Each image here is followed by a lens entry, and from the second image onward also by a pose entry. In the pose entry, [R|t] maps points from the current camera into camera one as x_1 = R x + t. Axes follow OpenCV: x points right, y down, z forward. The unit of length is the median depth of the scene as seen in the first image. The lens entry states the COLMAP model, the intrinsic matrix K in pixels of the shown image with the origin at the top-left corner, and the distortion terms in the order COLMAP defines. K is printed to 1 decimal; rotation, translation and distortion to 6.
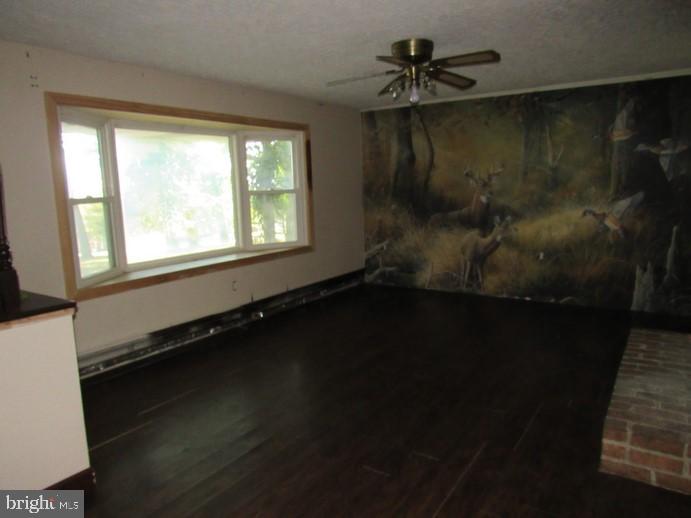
lens RADIAL K [[495.3, 0, 344.0], [0, 495.3, 262.3], [0, 0, 1]] dist [-0.018766, 0.000318]
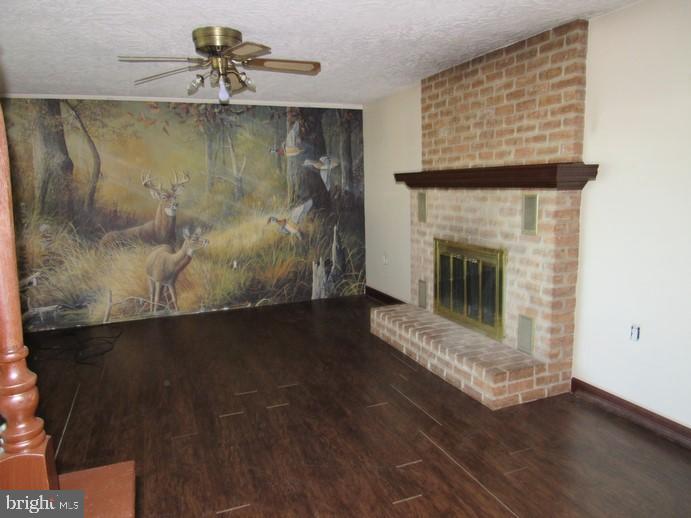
lens RADIAL K [[495.3, 0, 343.3], [0, 495.3, 256.4], [0, 0, 1]] dist [-0.018766, 0.000318]
pose [[0.566514, -0.109871, 0.816694, -0.311270], [0.141914, 0.989272, 0.034647, -0.033397], [-0.811740, 0.096272, 0.576029, 0.229556]]
